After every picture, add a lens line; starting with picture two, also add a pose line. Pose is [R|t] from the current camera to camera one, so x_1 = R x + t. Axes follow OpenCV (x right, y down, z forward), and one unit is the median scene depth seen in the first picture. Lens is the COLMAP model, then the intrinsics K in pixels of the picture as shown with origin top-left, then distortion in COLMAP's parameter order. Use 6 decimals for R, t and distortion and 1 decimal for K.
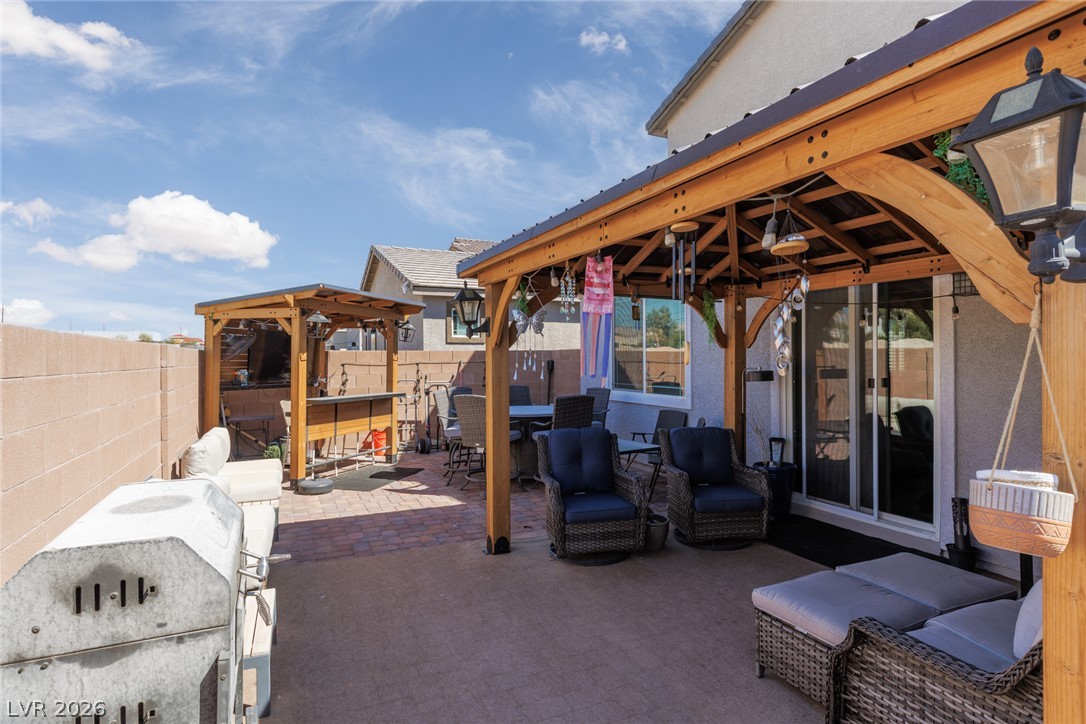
lens RADIAL K [[571.0, 0, 543.0], [0, 571.0, 362.0], [0, 0, 1]] dist [0.001265, 0.000096]
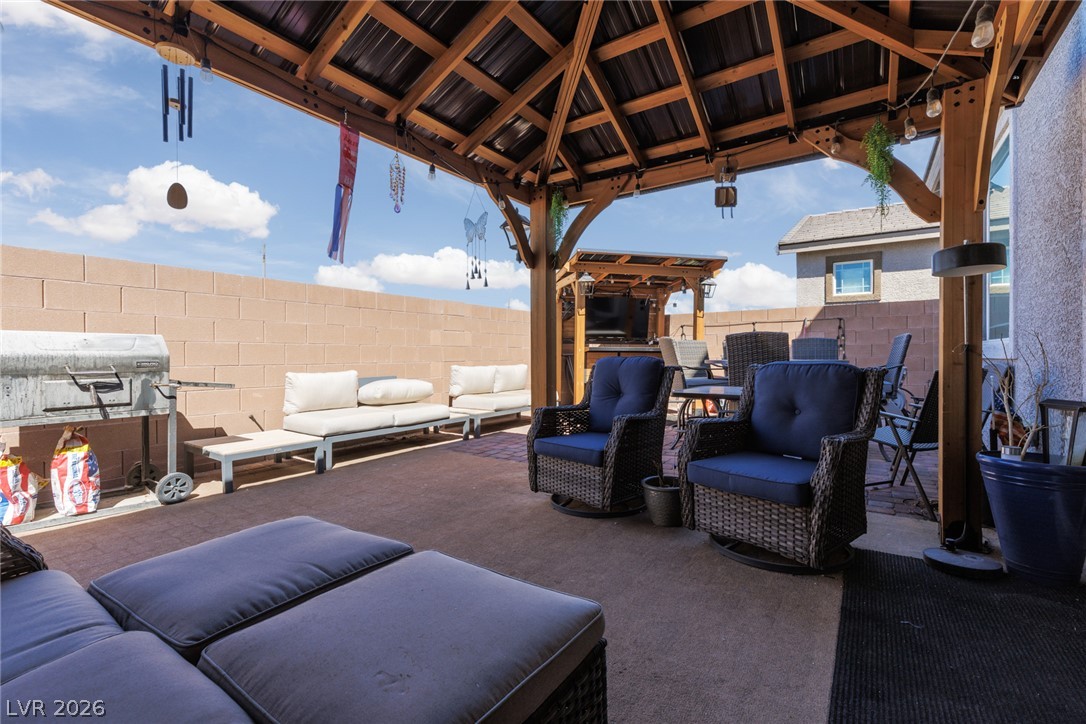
lens RADIAL K [[483.6, 0, 543.0], [0, 483.6, 362.0], [0, 0, 1]] dist [0.000420, 0.000047]
pose [[0.520164, 0.015335, -0.853929, 0.466093], [-0.002251, 0.999860, 0.016585, 0.088929], [0.854064, -0.006705, 0.520125, 0.425837]]
